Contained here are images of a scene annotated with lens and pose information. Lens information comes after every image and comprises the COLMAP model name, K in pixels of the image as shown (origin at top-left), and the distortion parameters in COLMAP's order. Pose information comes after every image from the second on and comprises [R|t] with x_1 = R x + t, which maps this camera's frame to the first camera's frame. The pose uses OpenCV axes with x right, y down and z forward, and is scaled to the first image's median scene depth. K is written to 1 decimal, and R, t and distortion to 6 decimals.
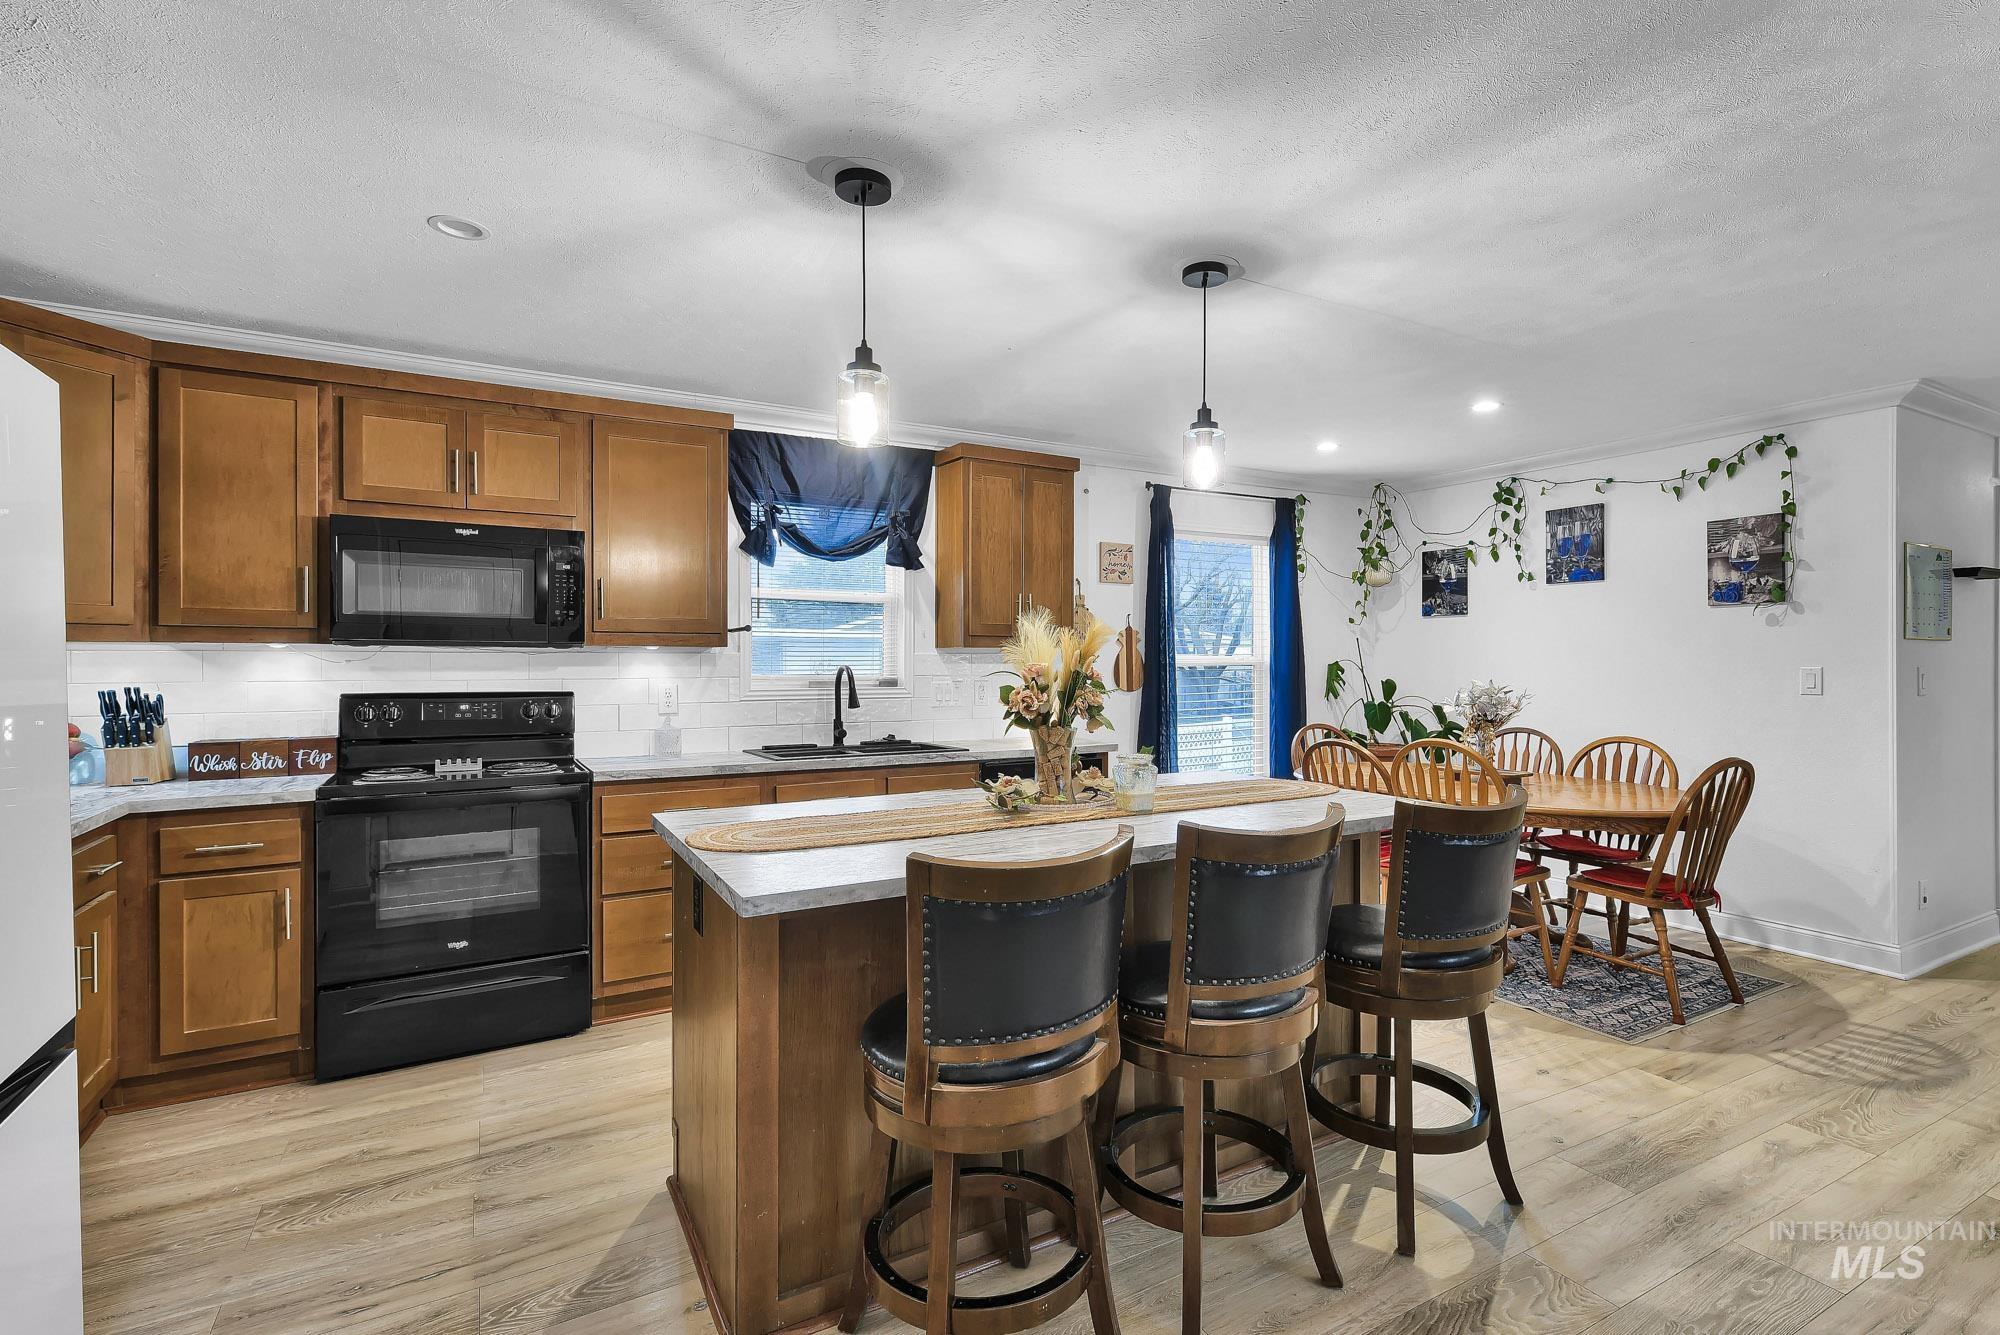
lens RADIAL K [[942.9, 0, 1018.4], [0, 942.9, 662.0], [0, 0, 1]] dist [0.005527, 0.000686]
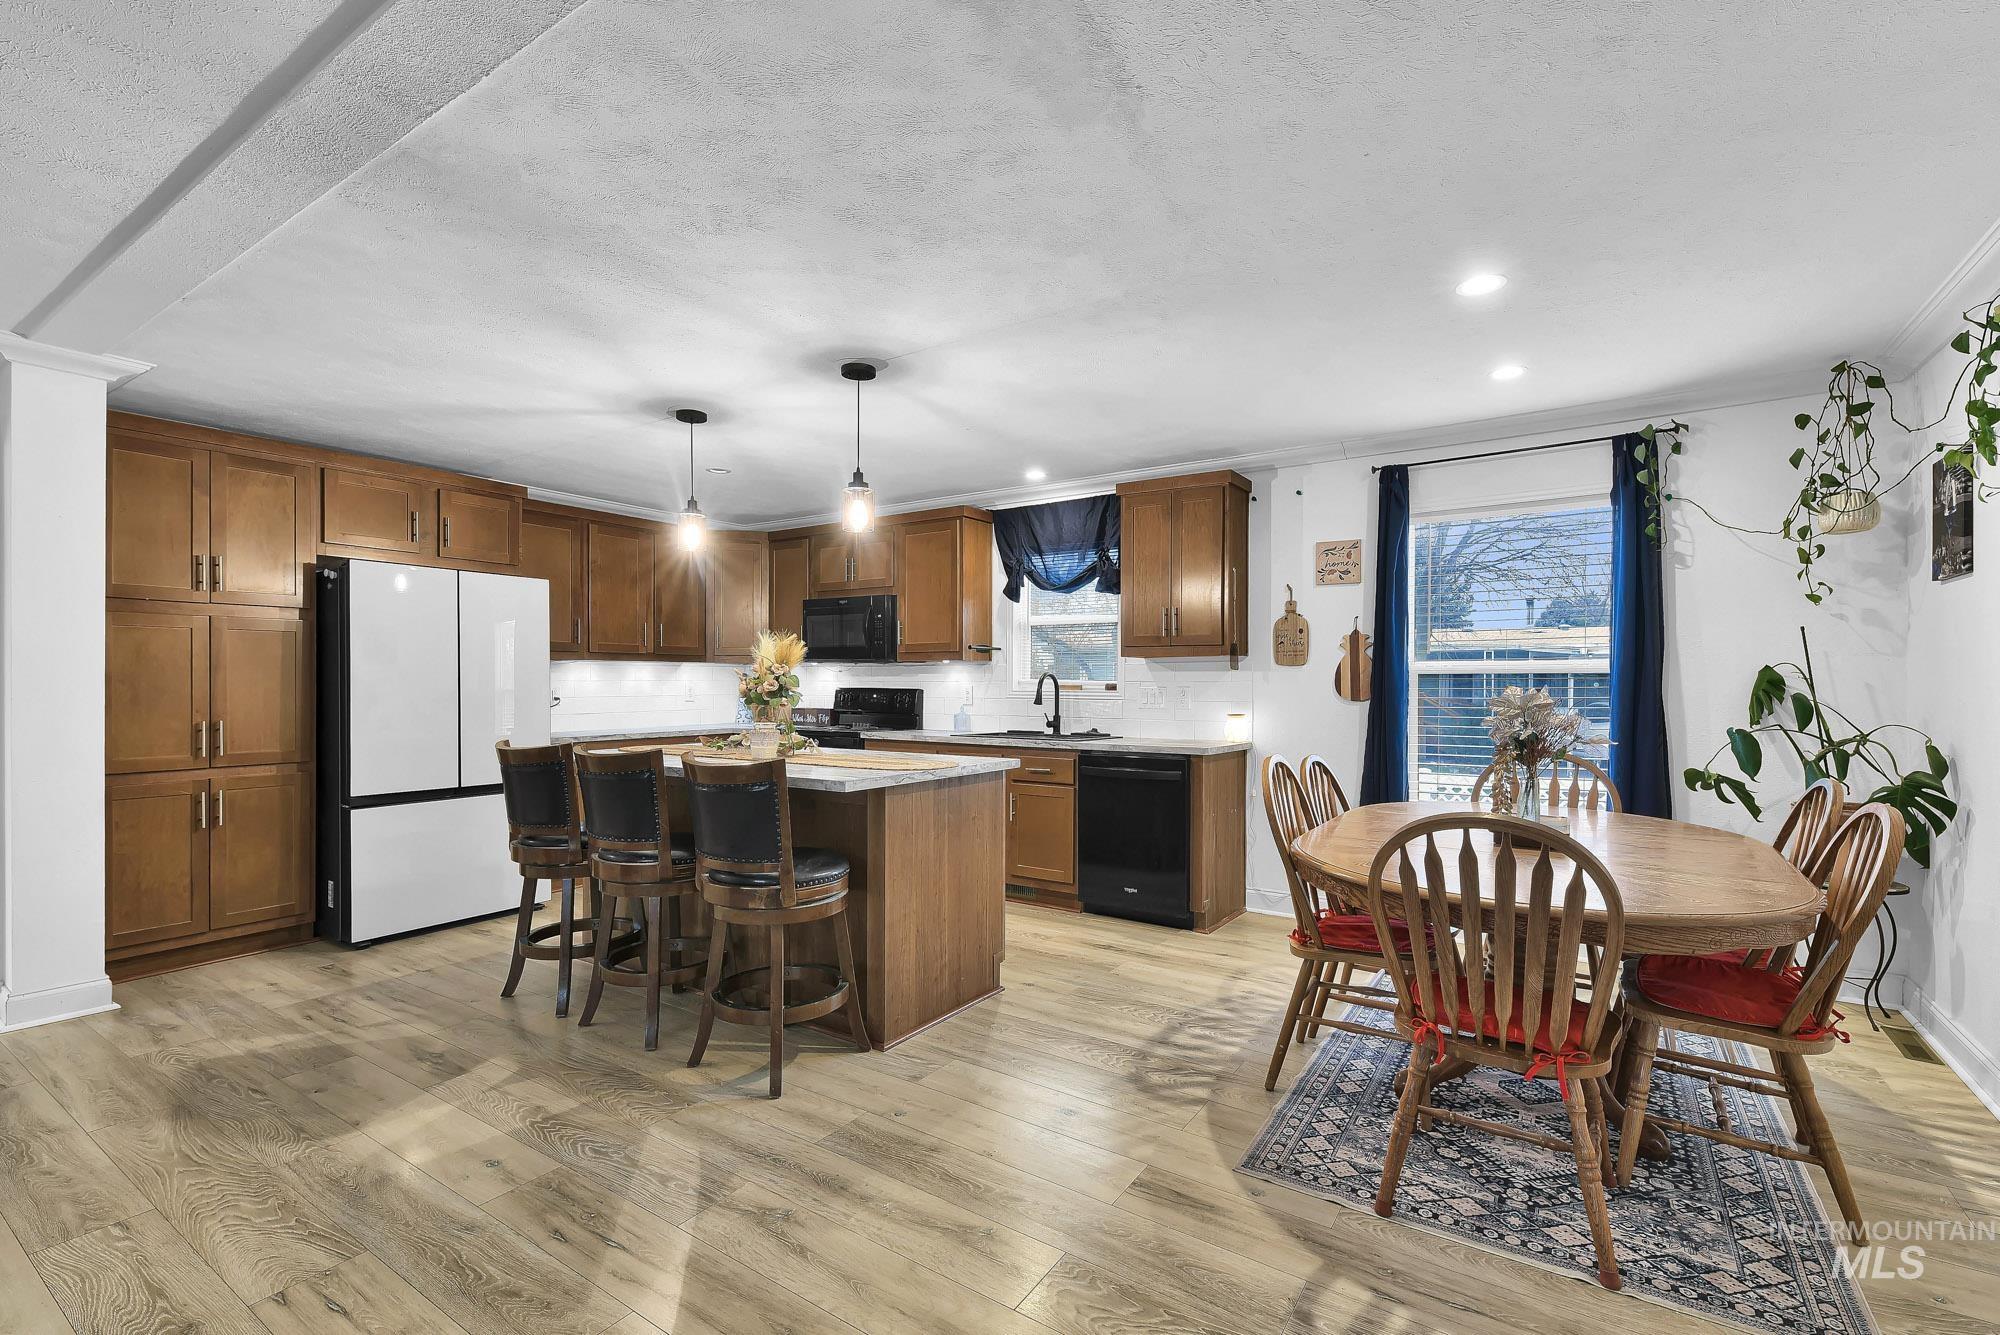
lens RADIAL K [[867.2, 0, 1007.8], [0, 867.2, 681.5], [0, 0, 1]] dist [0.010287, -0.000283]
pose [[0.459212, 0.002220, -0.888324, 0.878741], [-0.002660, 0.999996, 0.001124, 0.015150], [0.888323, 0.001847, 0.459216, 0.394787]]
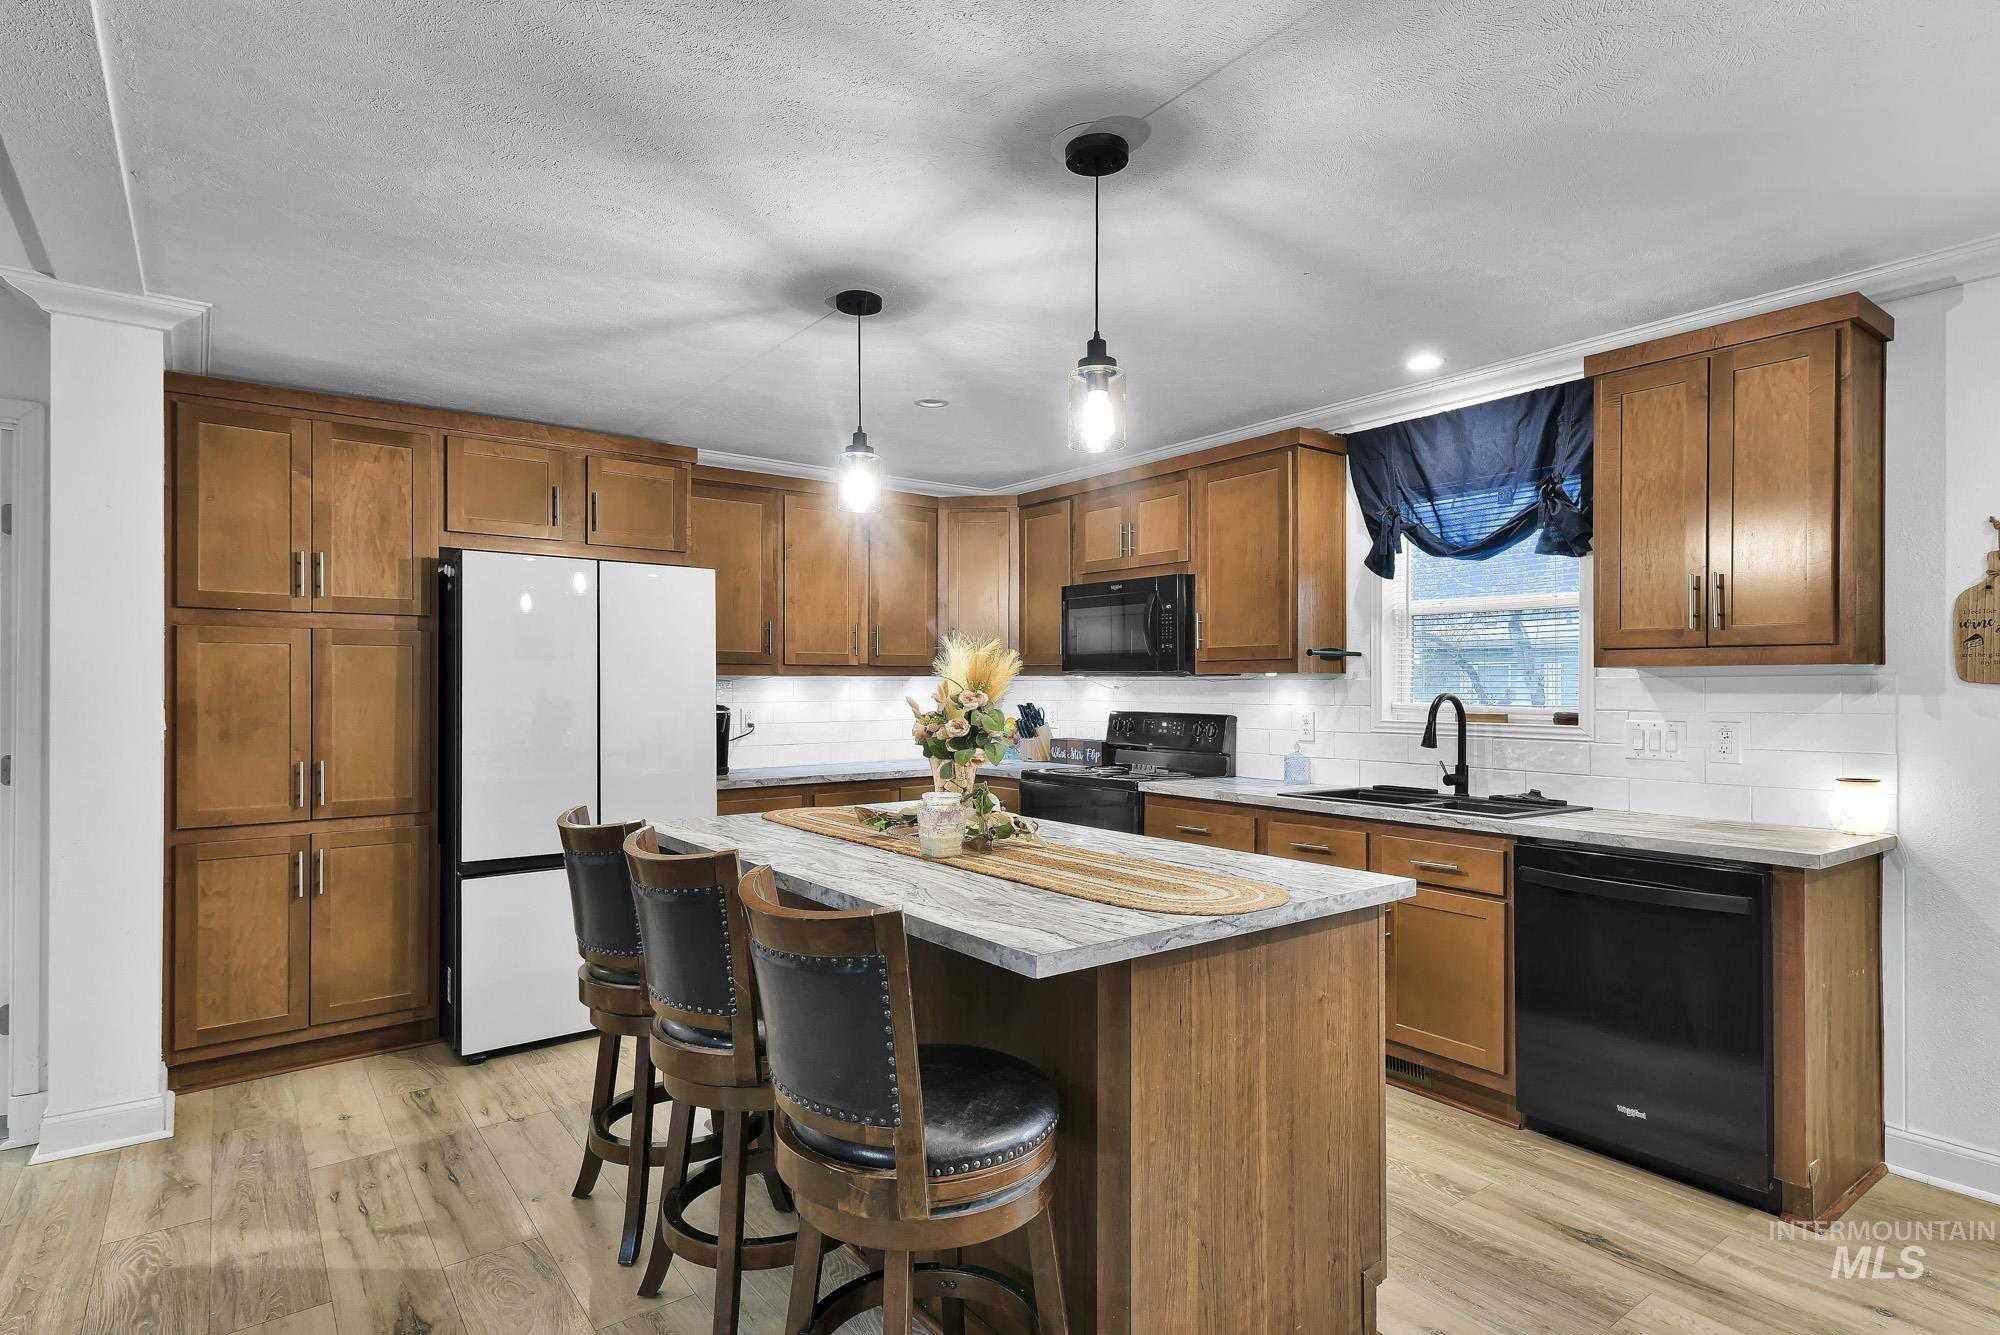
lens RADIAL K [[1013.5, 0, 1006.4], [0, 1013.5, 681.9], [0, 0, 1]] dist [0.013281, 0.001497]
pose [[0.143810, -0.002273, -0.989603, 0.607711], [-0.001021, 0.999996, -0.002446, -0.003629], [0.989605, 0.001362, 0.143807, 0.518805]]
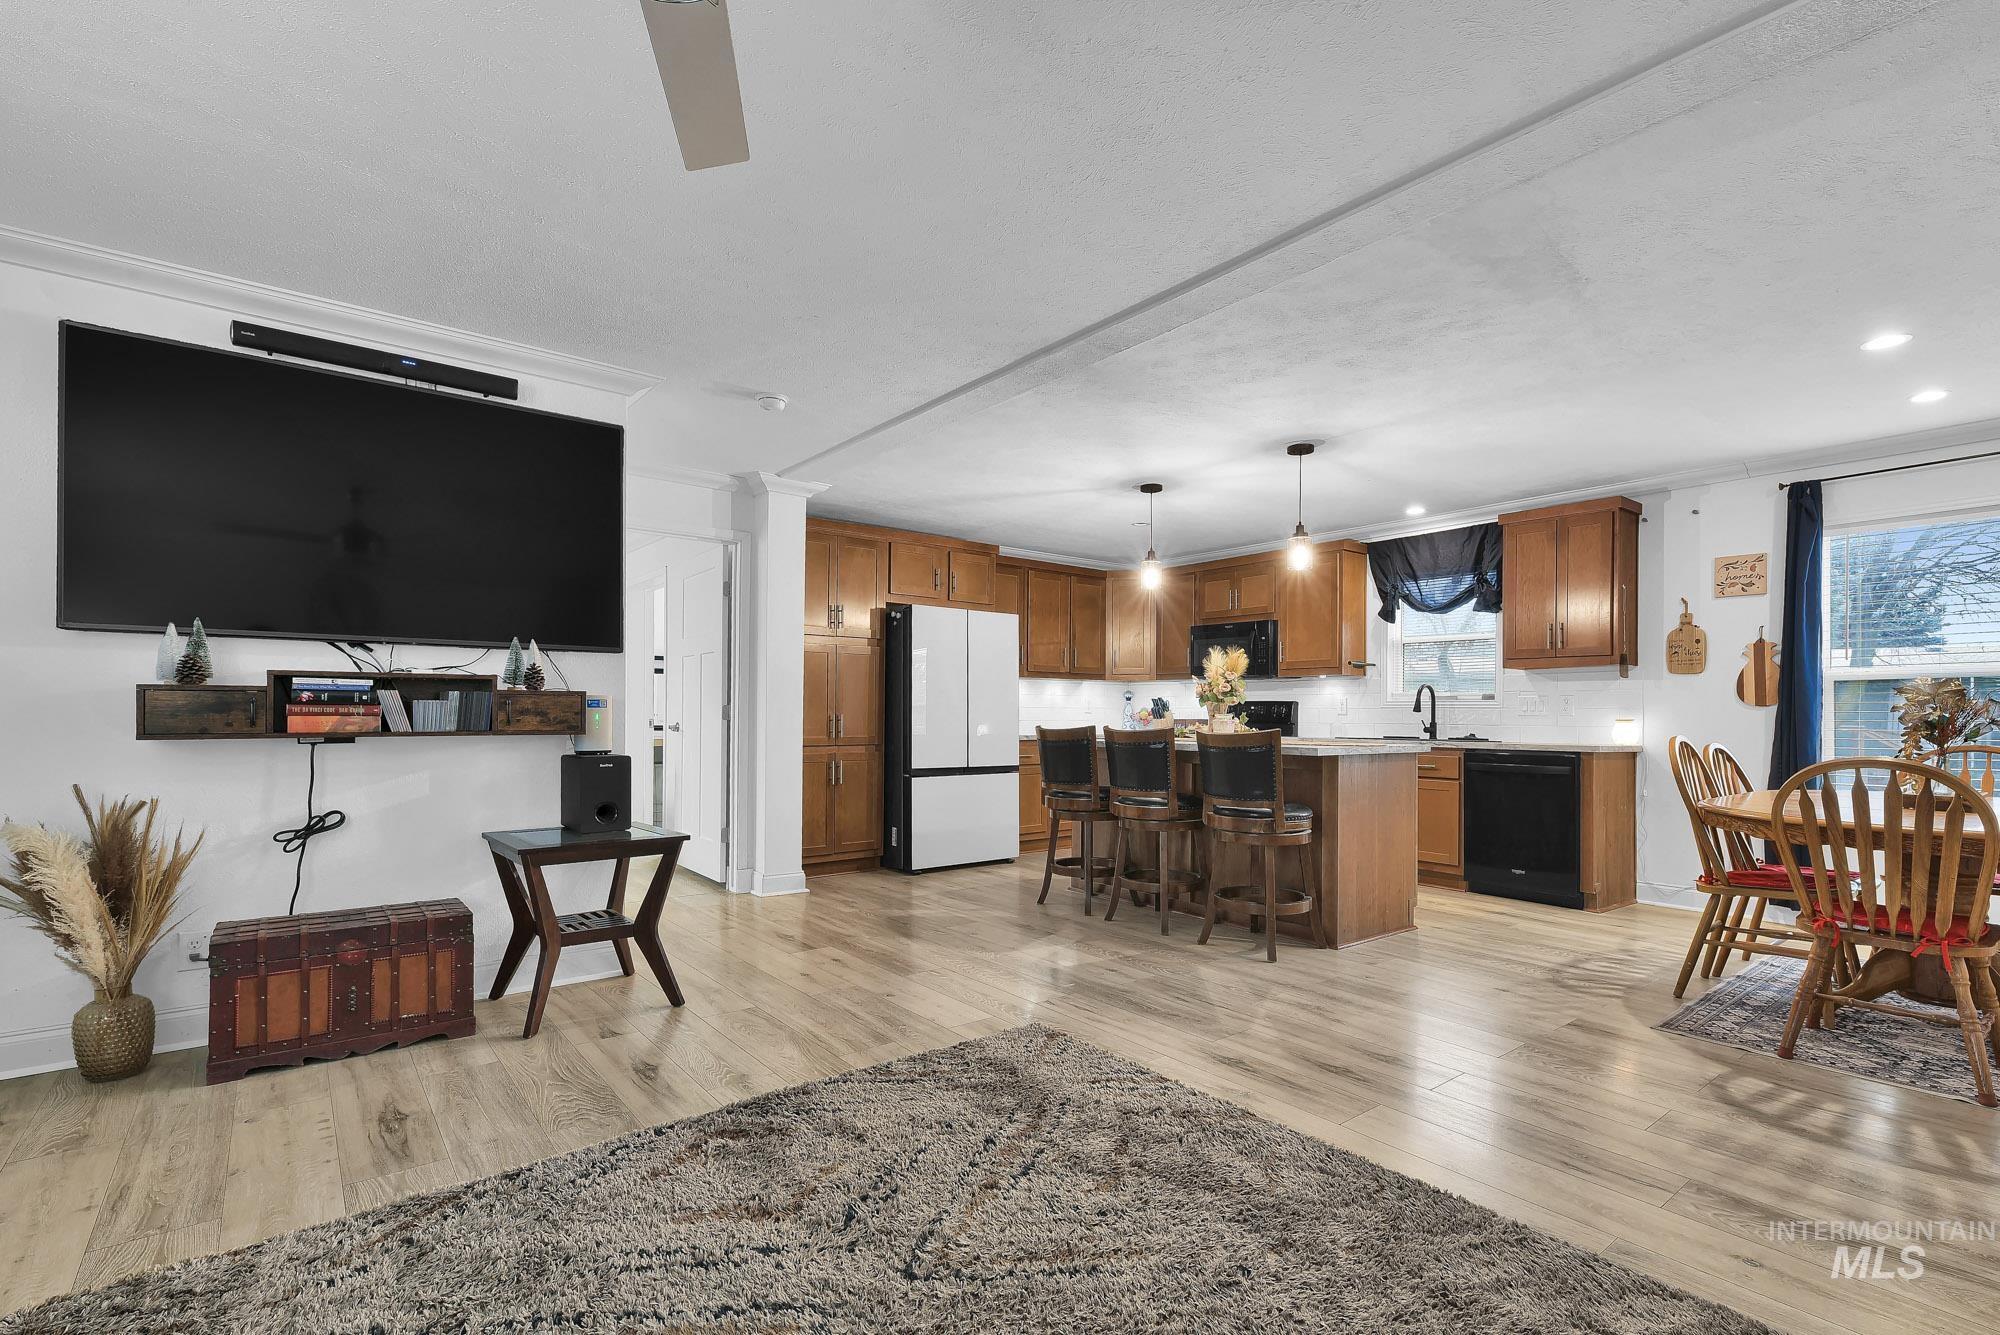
lens RADIAL K [[894.0, 0, 1008.0], [0, 894.0, 705.3], [0, 0, 1]] dist [0.019435, -0.005648]
pose [[0.162047, -0.006225, -0.986763, 1.118563], [-0.007634, 0.999942, -0.007562, 0.053402], [0.986754, 0.008758, 0.161990, 0.119562]]
